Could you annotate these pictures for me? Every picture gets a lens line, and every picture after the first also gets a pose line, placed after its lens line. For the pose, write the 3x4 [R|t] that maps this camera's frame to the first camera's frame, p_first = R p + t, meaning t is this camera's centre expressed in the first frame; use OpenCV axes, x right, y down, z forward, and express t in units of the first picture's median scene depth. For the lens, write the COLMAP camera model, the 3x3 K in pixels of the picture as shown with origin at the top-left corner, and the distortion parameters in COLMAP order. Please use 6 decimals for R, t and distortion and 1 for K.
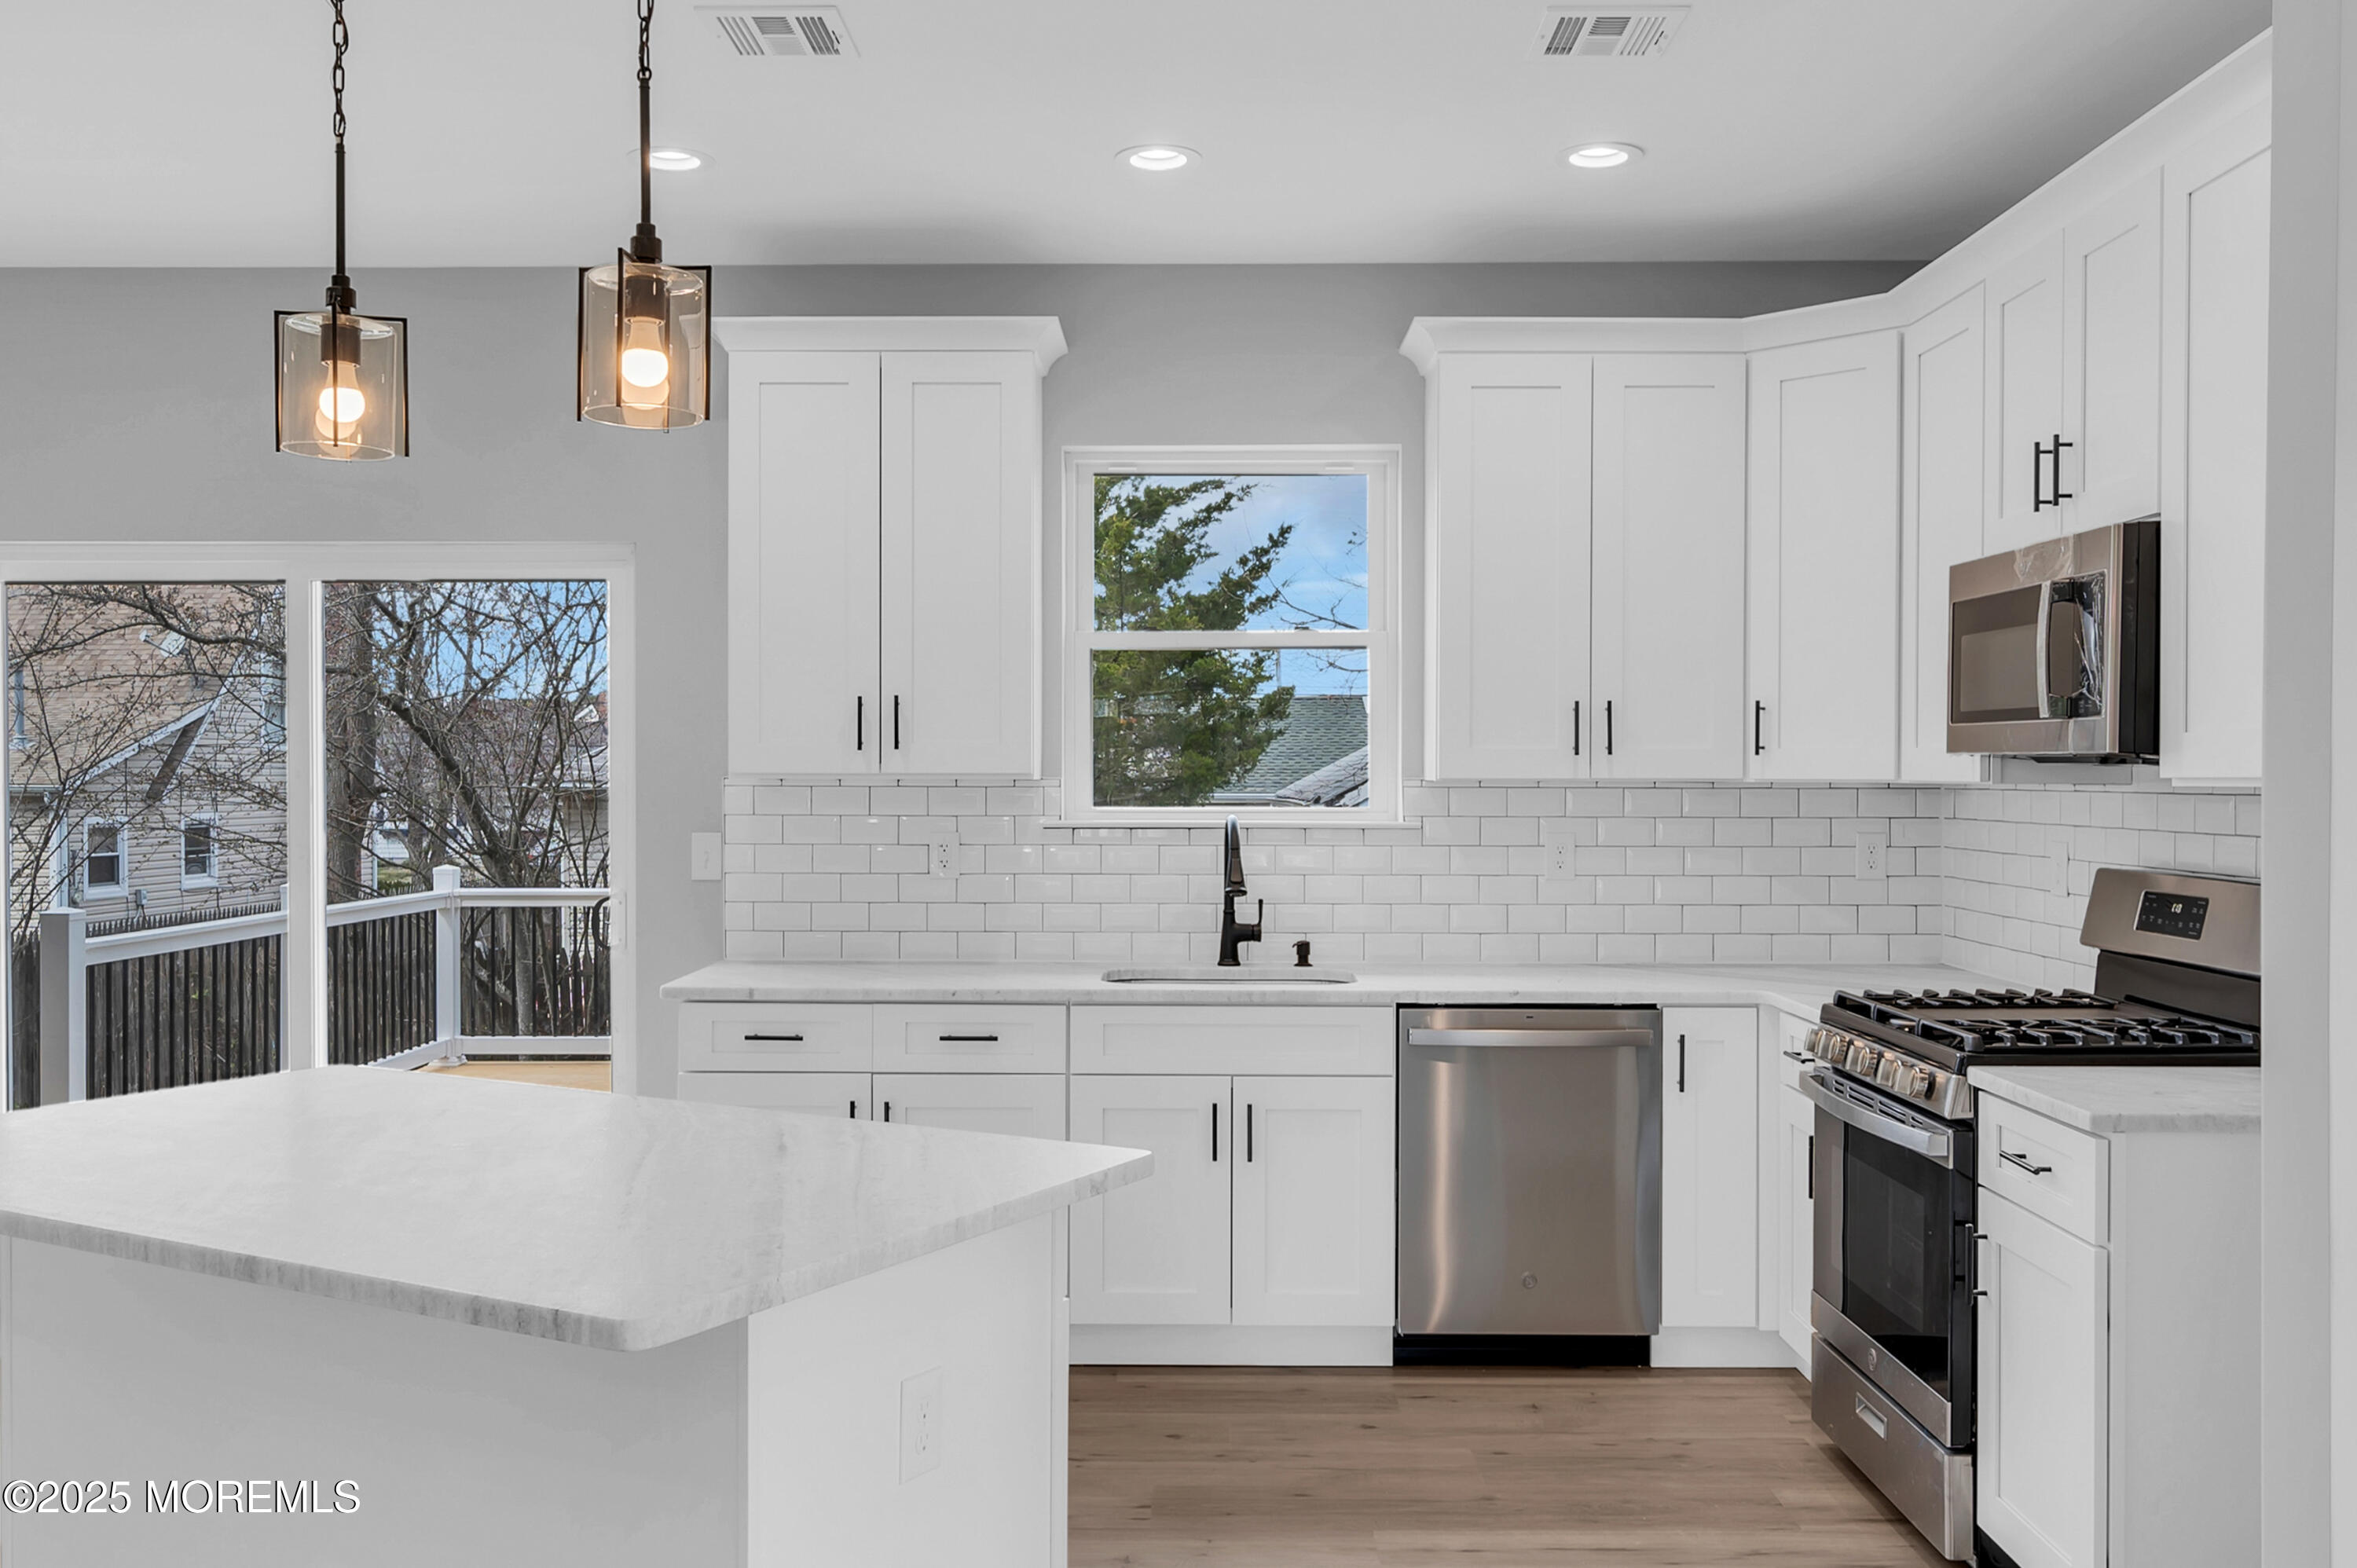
lens RADIAL K [[1973.7, 0, 1169.2], [0, 1973.7, 796.4], [0, 0, 1]] dist [-0.008269, 0.001944]
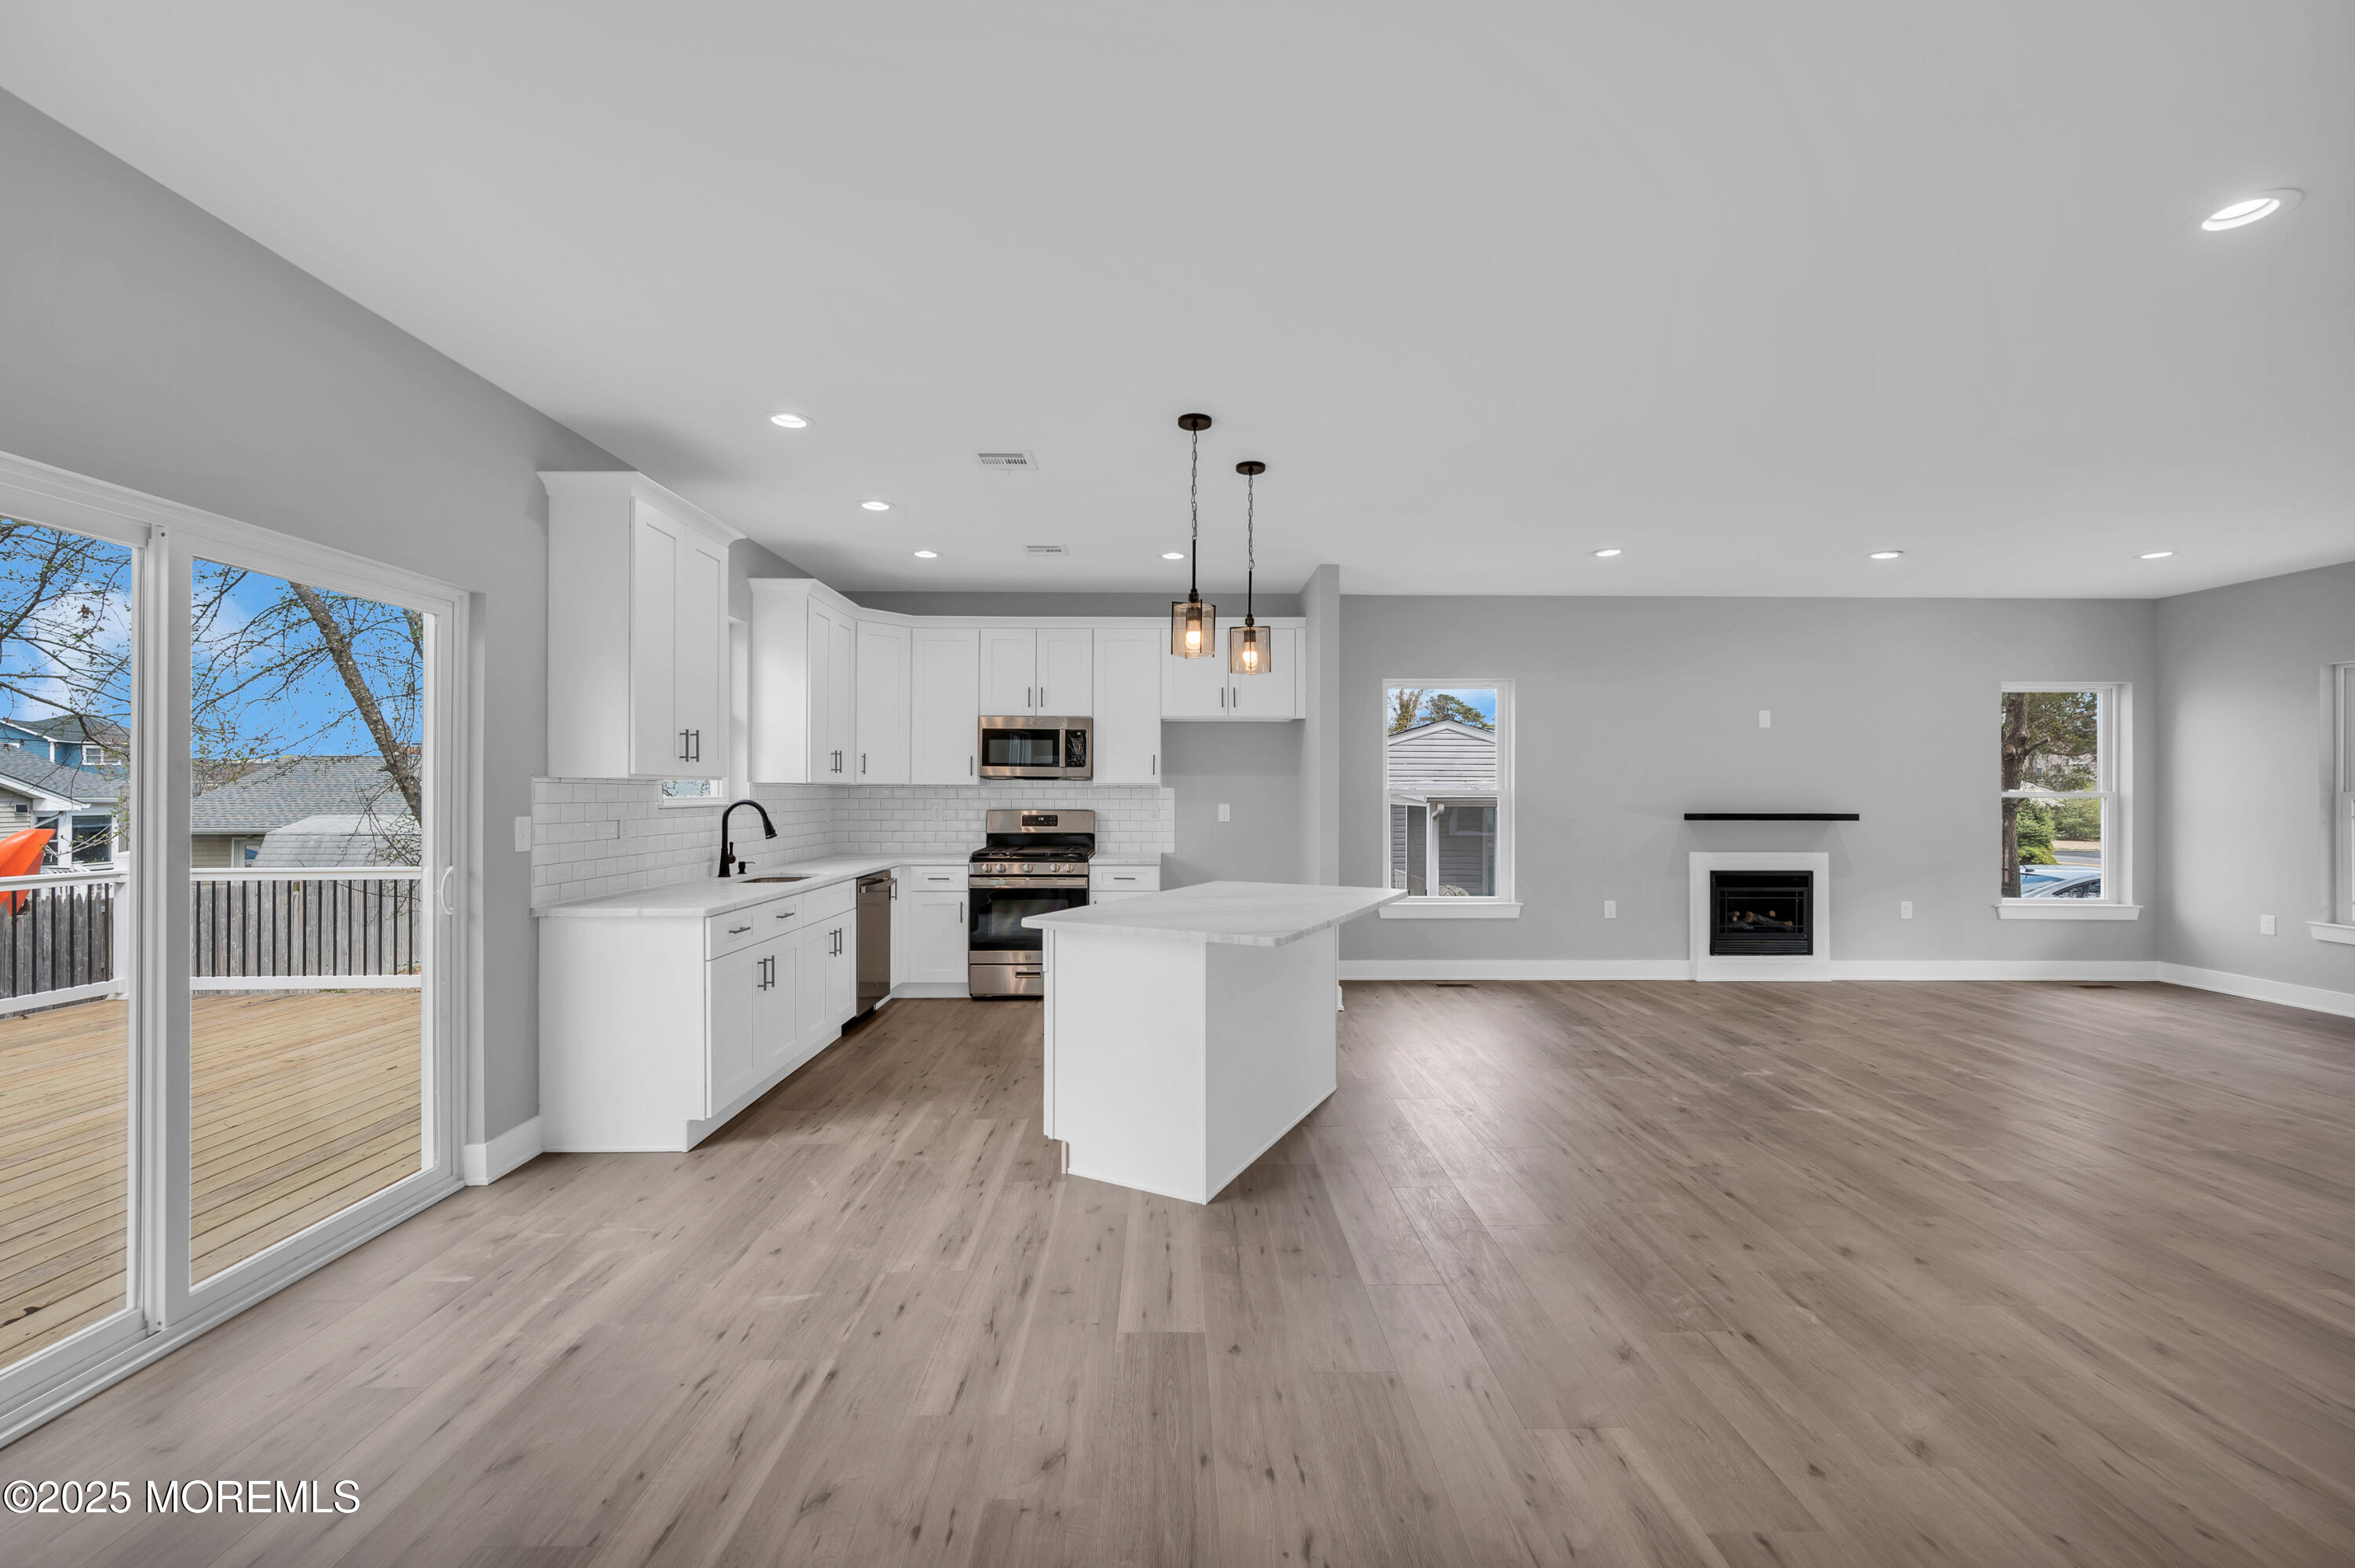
lens RADIAL K [[937.7, 0, 1181.2], [0, 937.7, 796.3], [0, 0, 1]] dist [-0.002484, -0.000179]
pose [[-0.021651, -0.006463, 0.999745, -0.961549], [0.008376, 0.999943, 0.006646, 0.004025], [-0.999730, 0.008518, -0.021596, 0.596192]]
